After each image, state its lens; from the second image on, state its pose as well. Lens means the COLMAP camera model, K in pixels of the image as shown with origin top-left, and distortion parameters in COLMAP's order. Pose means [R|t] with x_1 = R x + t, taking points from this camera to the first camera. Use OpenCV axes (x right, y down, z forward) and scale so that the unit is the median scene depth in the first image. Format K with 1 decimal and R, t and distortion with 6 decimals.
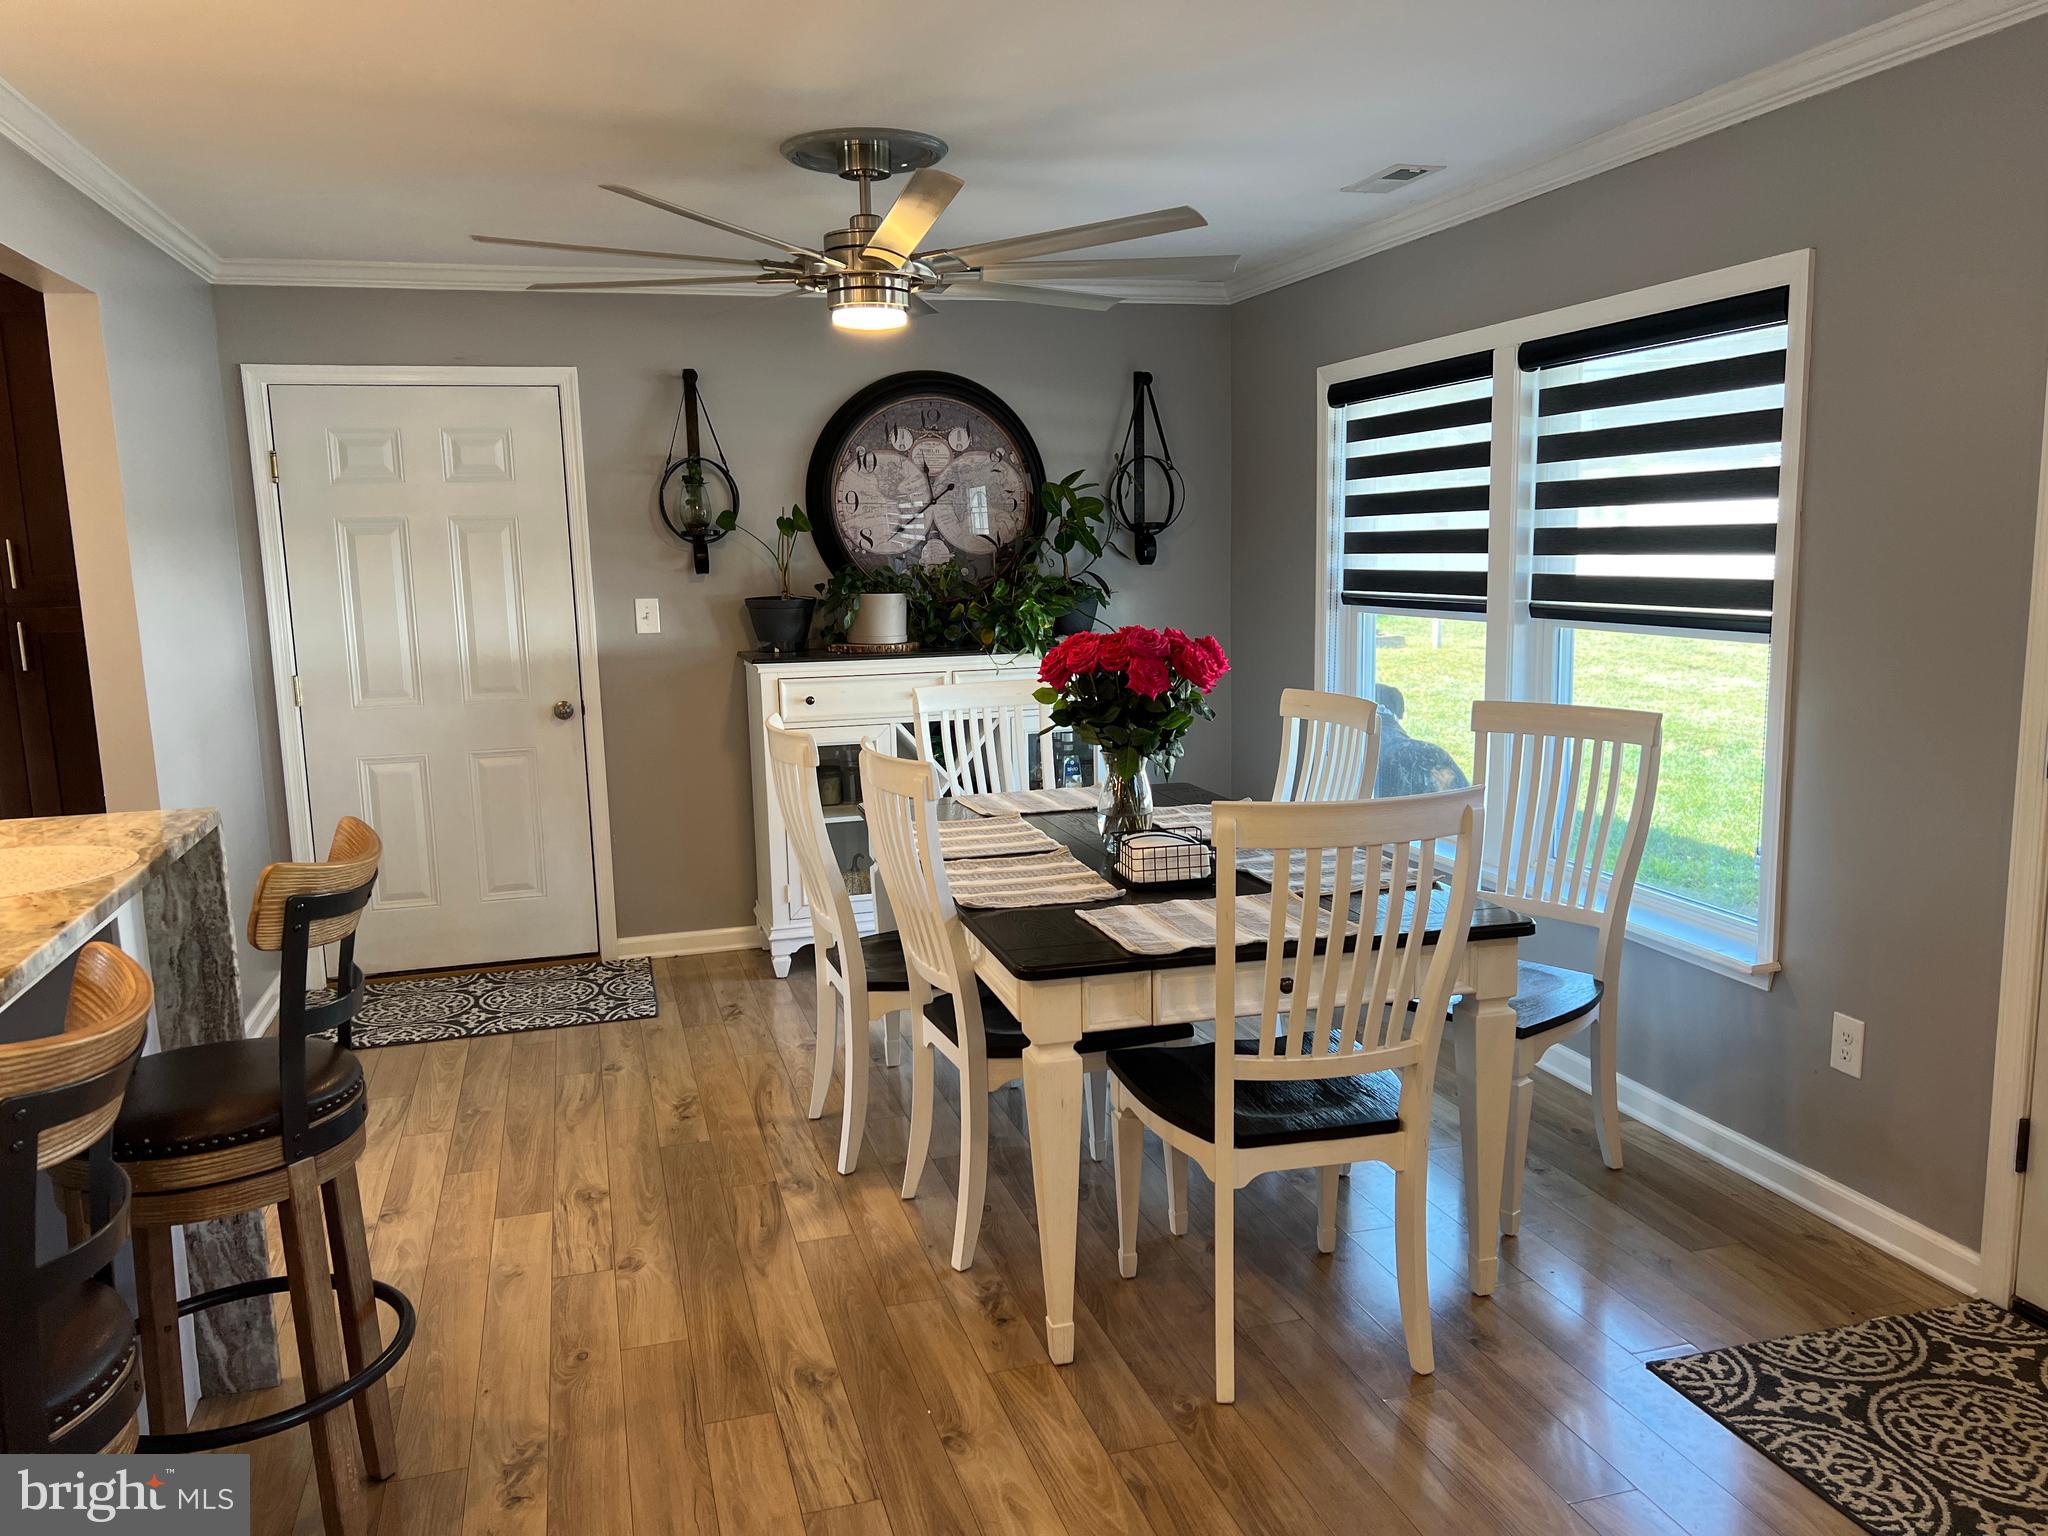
lens RADIAL K [[1538.0, 0, 1029.1], [0, 1538.0, 786.2], [0, 0, 1]] dist [0.063958, -0.073966]
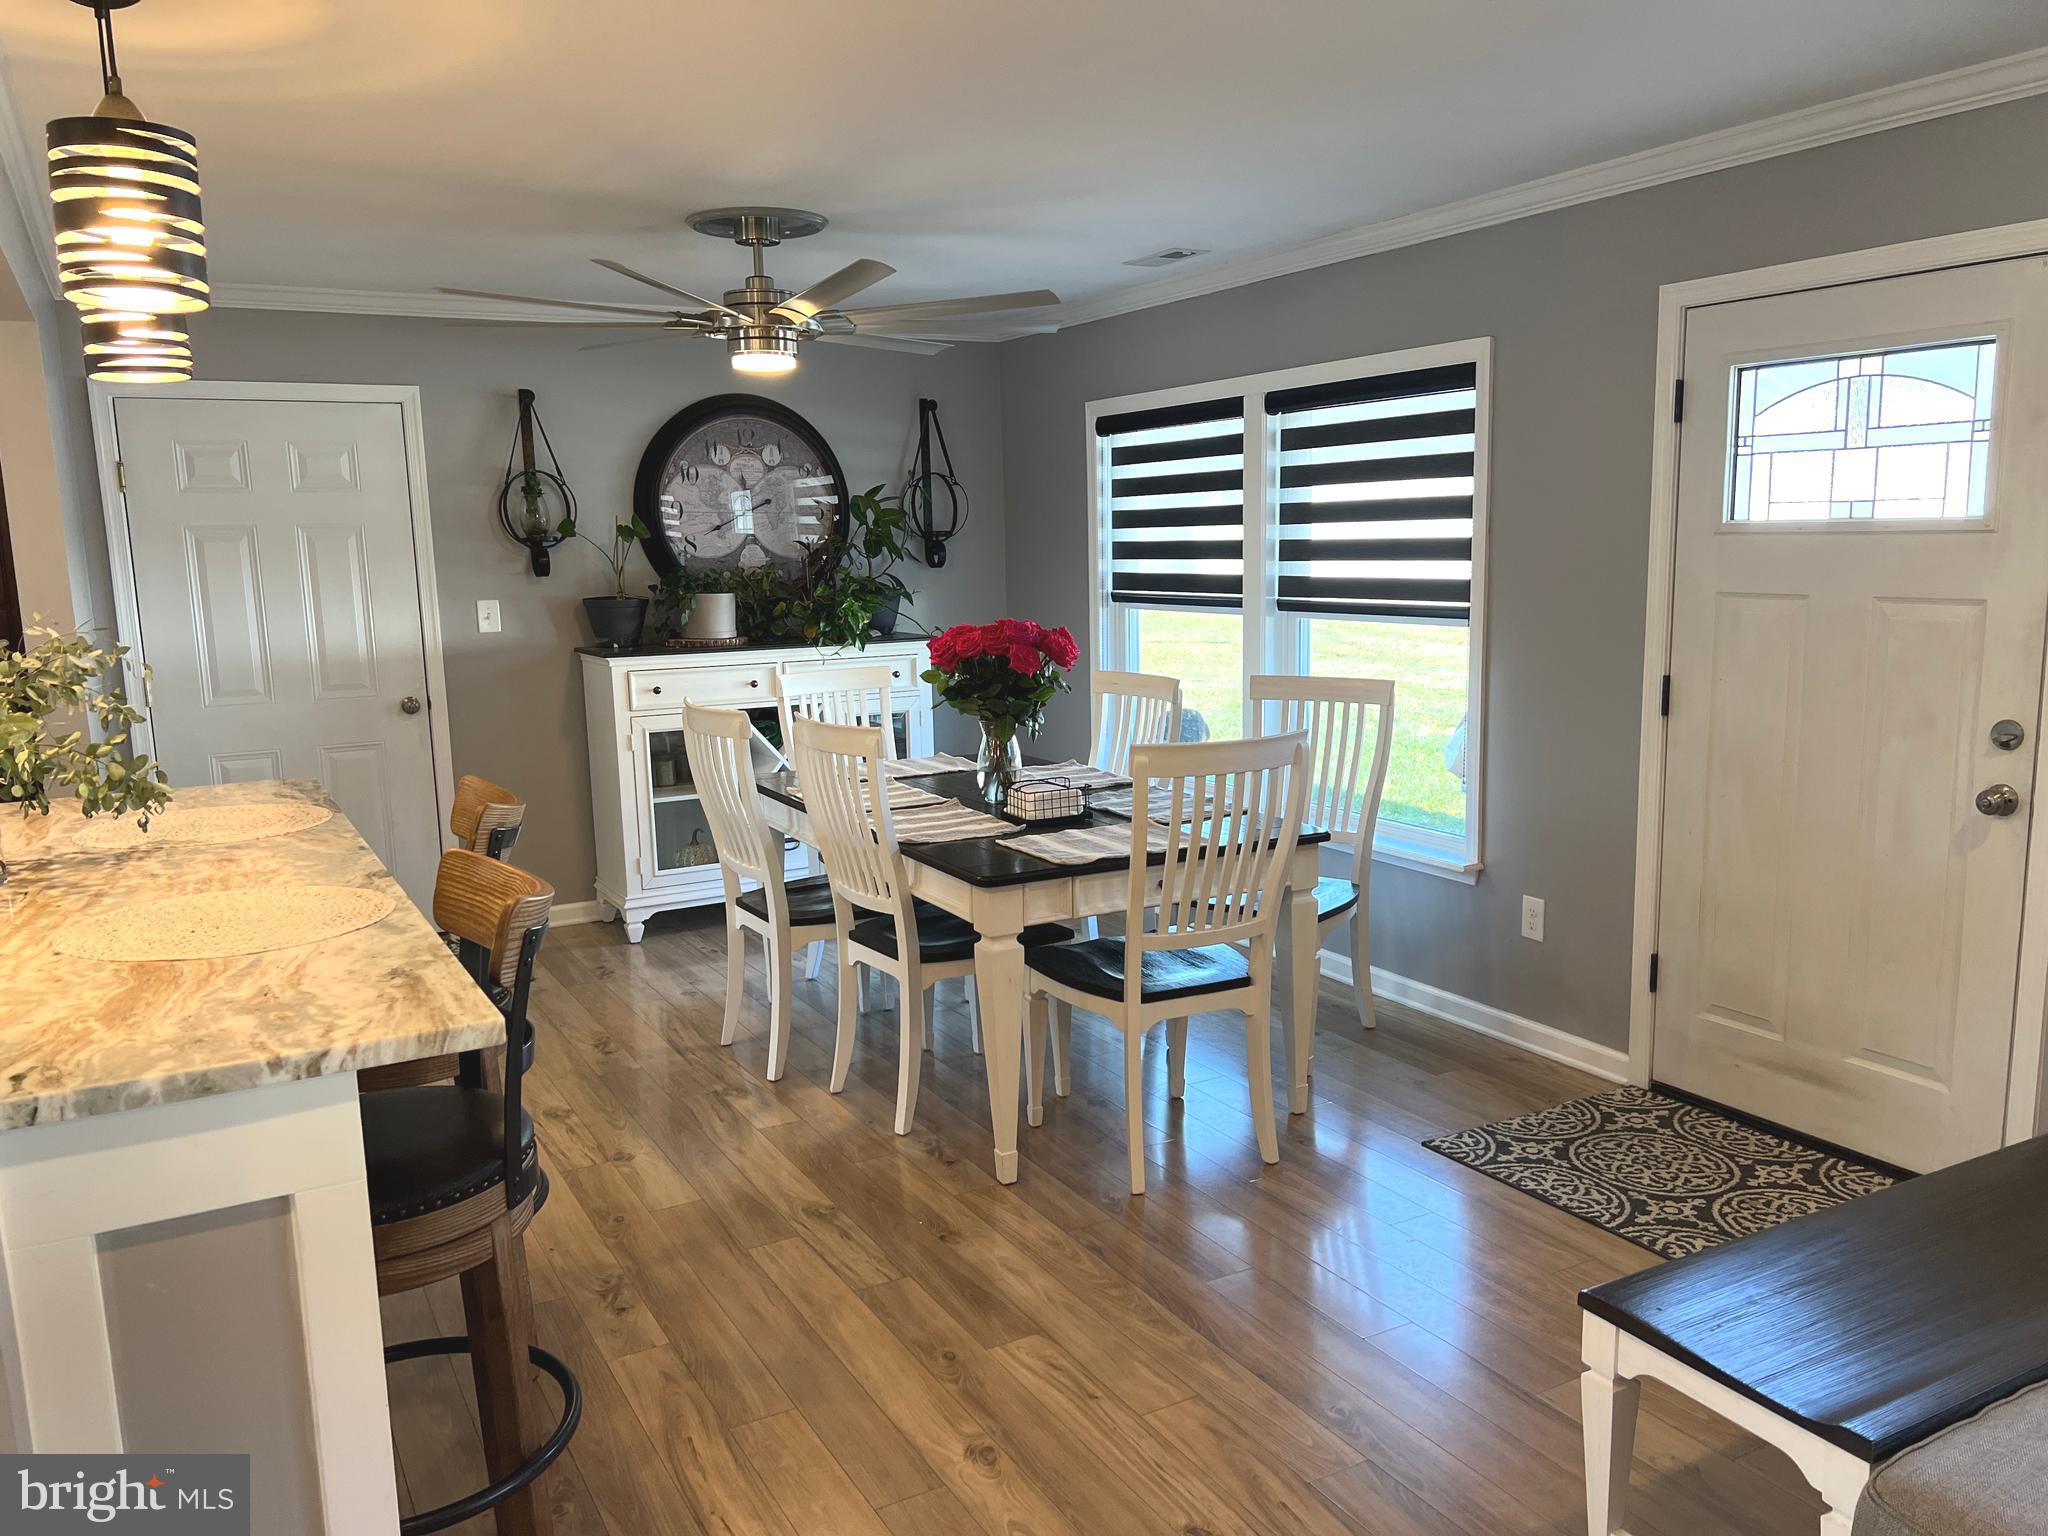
lens RADIAL K [[1538.0, 0, 1037.1], [0, 1538.0, 789.2], [0, 0, 1]] dist [0.063958, -0.073966]
pose [[0.974291, -0.035540, 0.222471, -0.149197], [0.035055, 0.999367, 0.006129, 0.021424], [-0.222547, 0.001828, 0.974920, -0.174688]]
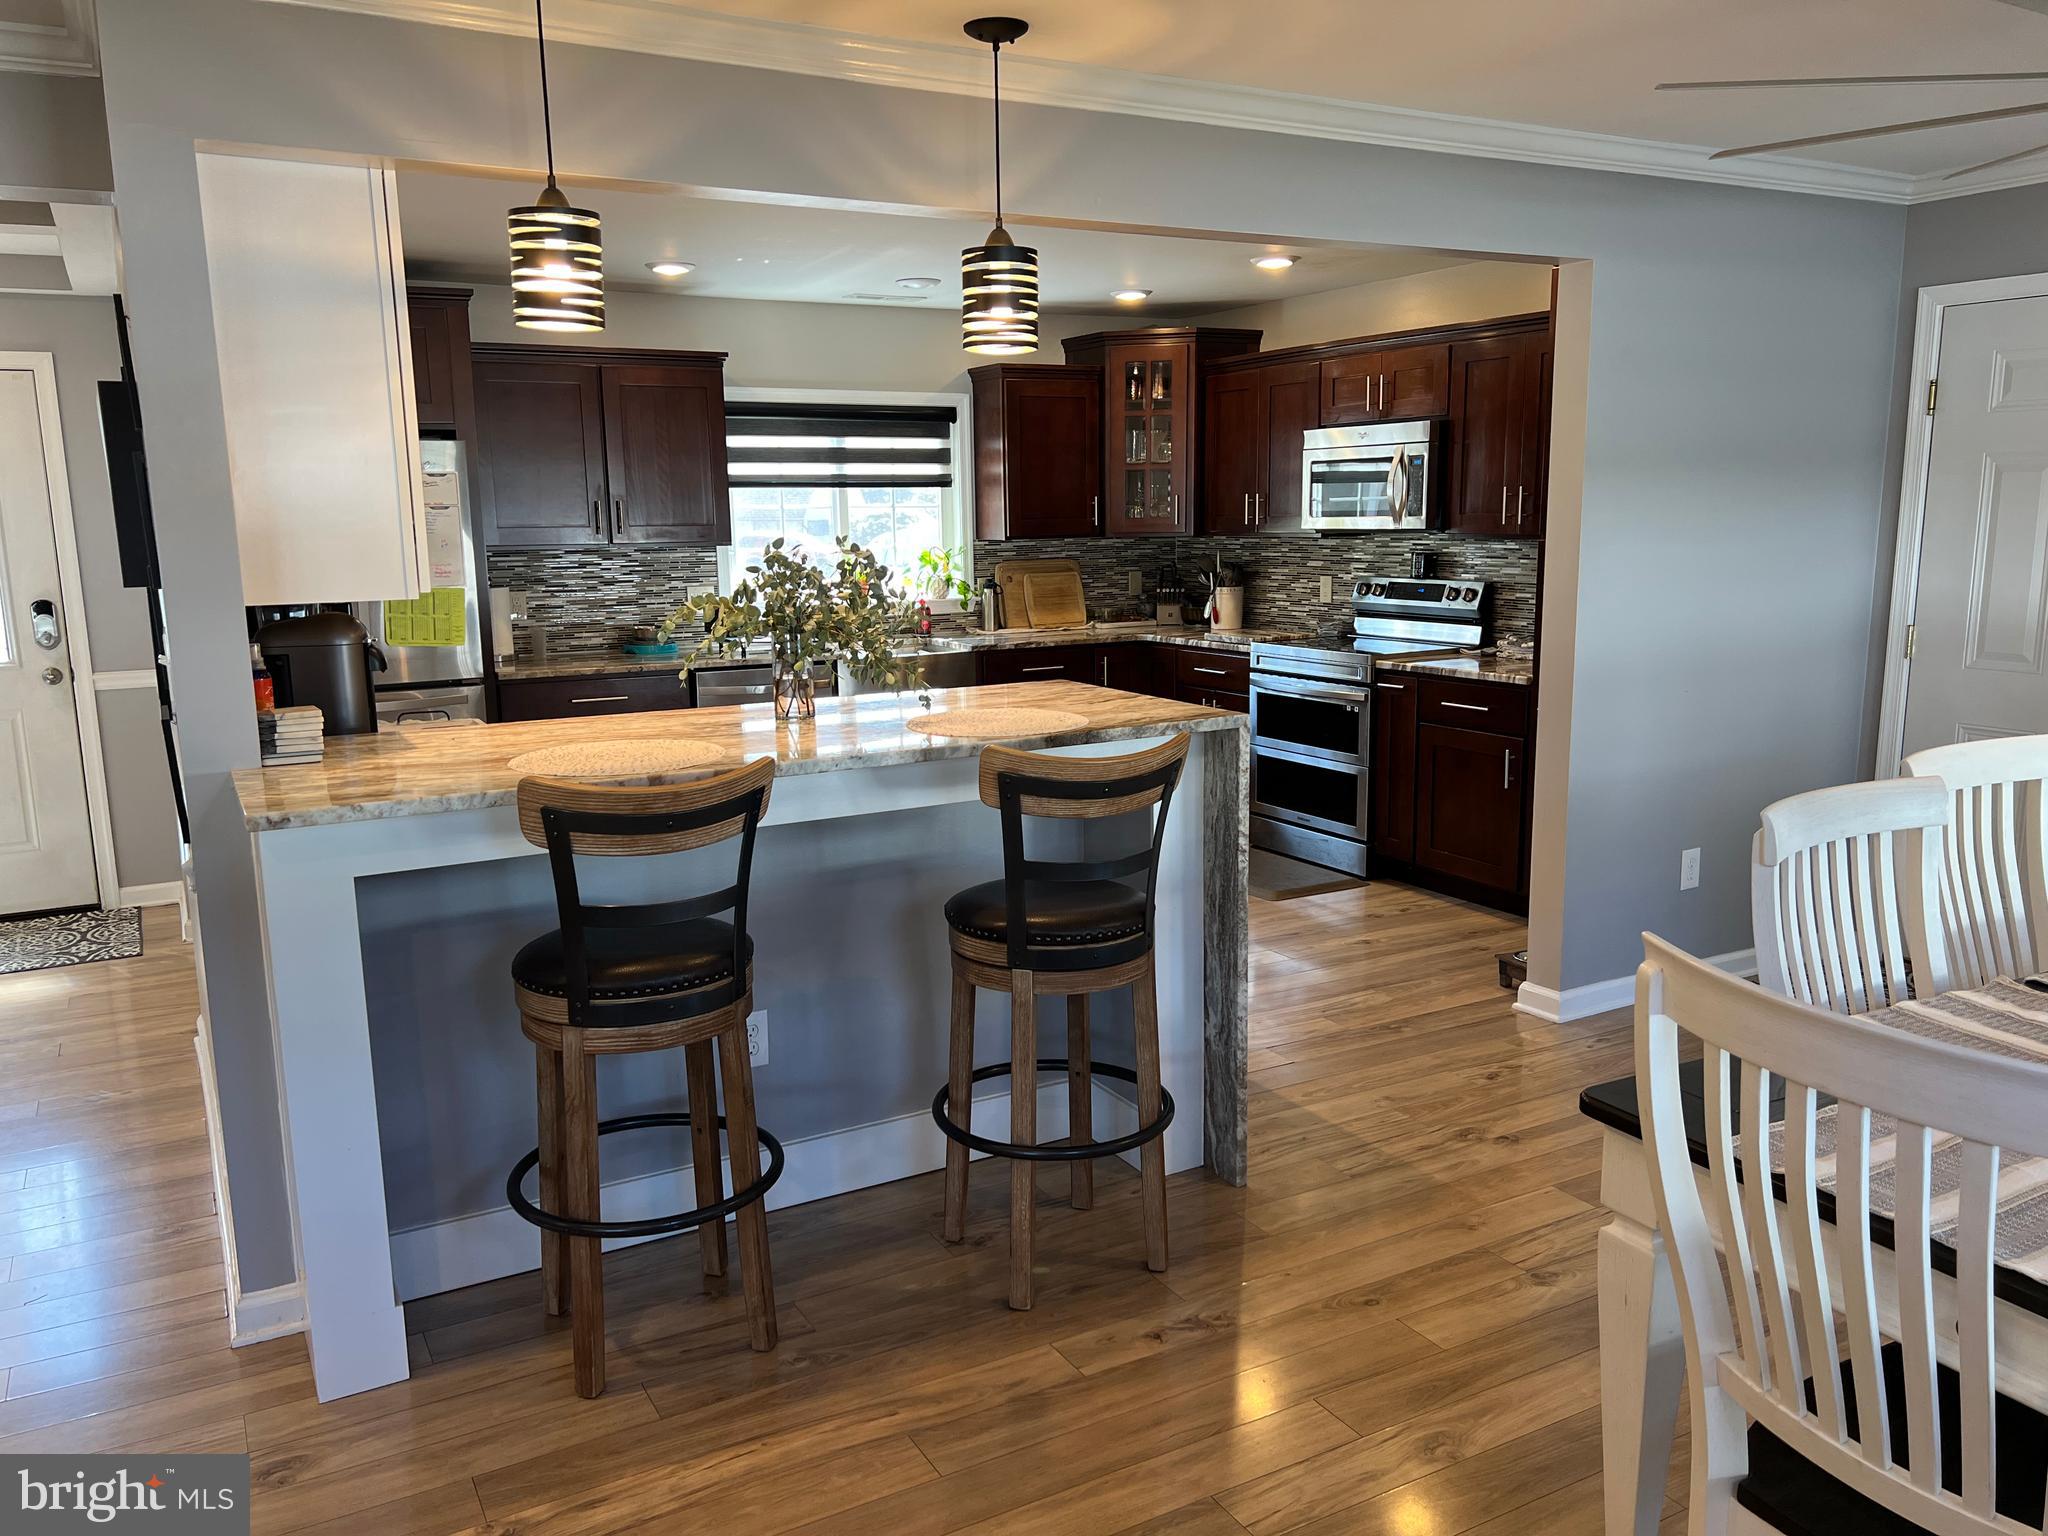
lens RADIAL K [[1538.0, 0, 1015.3], [0, 1538.0, 785.5], [0, 0, 1]] dist [0.063958, -0.073966]
pose [[0.213694, 0.197781, -0.956670, 0.374641], [-0.146040, 0.974754, 0.168899, -0.066757], [0.965923, 0.103620, 0.237184, 0.327370]]
